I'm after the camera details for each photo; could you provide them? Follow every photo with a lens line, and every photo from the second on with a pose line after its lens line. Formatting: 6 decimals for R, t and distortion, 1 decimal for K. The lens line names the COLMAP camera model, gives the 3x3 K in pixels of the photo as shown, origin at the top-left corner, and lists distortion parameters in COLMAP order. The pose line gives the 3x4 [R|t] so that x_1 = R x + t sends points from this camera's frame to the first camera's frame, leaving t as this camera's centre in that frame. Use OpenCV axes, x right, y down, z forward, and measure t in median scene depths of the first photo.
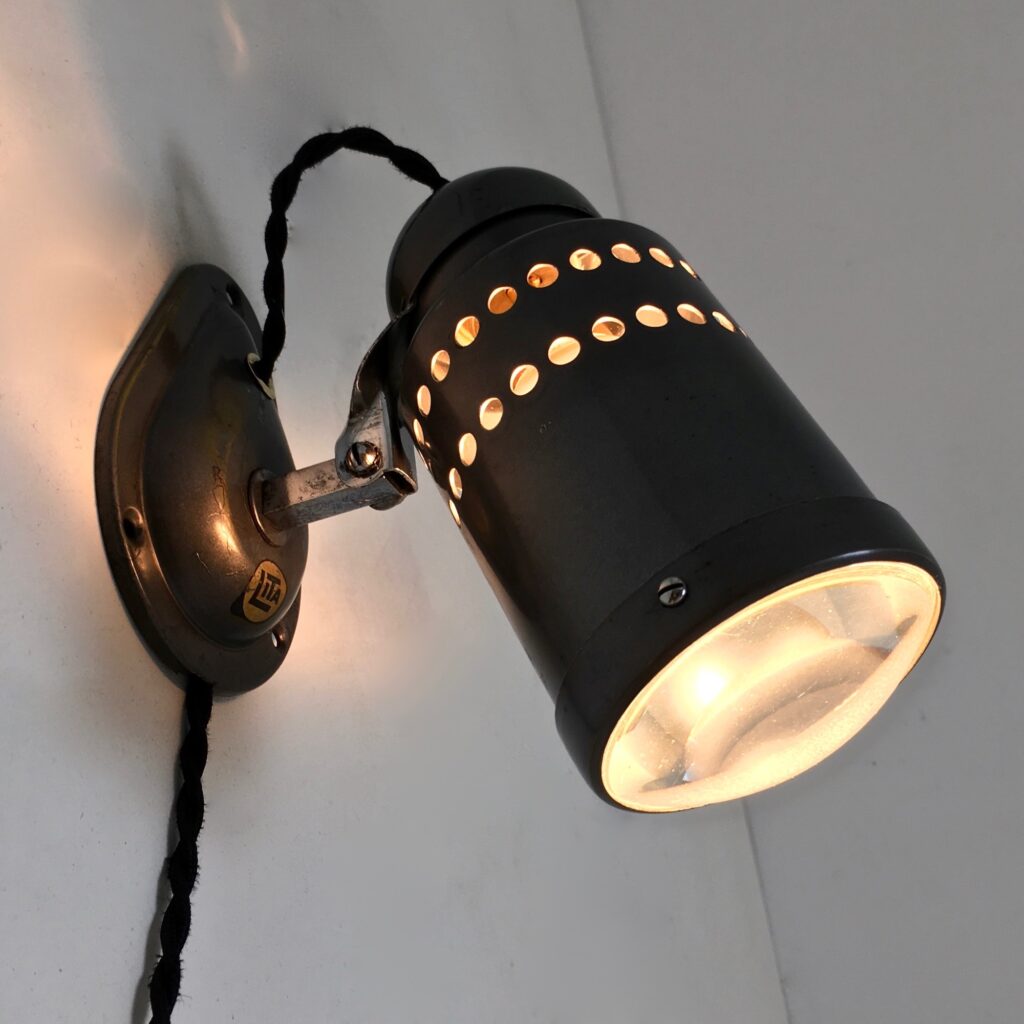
lens RADIAL K [[1284.9, 0, 512.0], [0, 1284.9, 512.0], [0, 0, 1]] dist [0.013040, 0.008531]
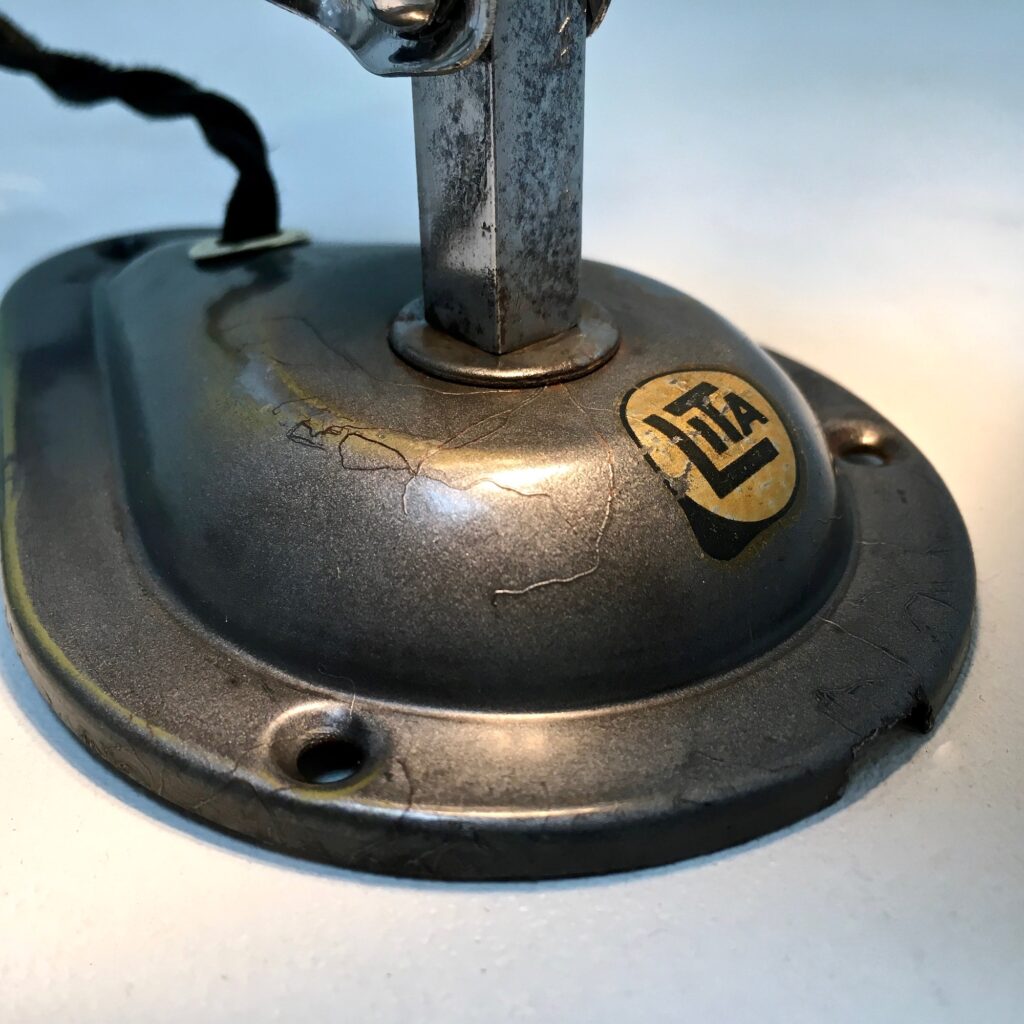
lens RADIAL K [[1284.9, 0, 512.0], [0, 1284.9, 512.0], [0, 0, 1]] dist [0.013040, 0.008531]
pose [[0.331128, -0.885223, -0.326704, -0.119081], [0.914687, 0.386165, -0.119263, 0.061315], [0.231736, -0.259340, 0.937572, 0.676652]]
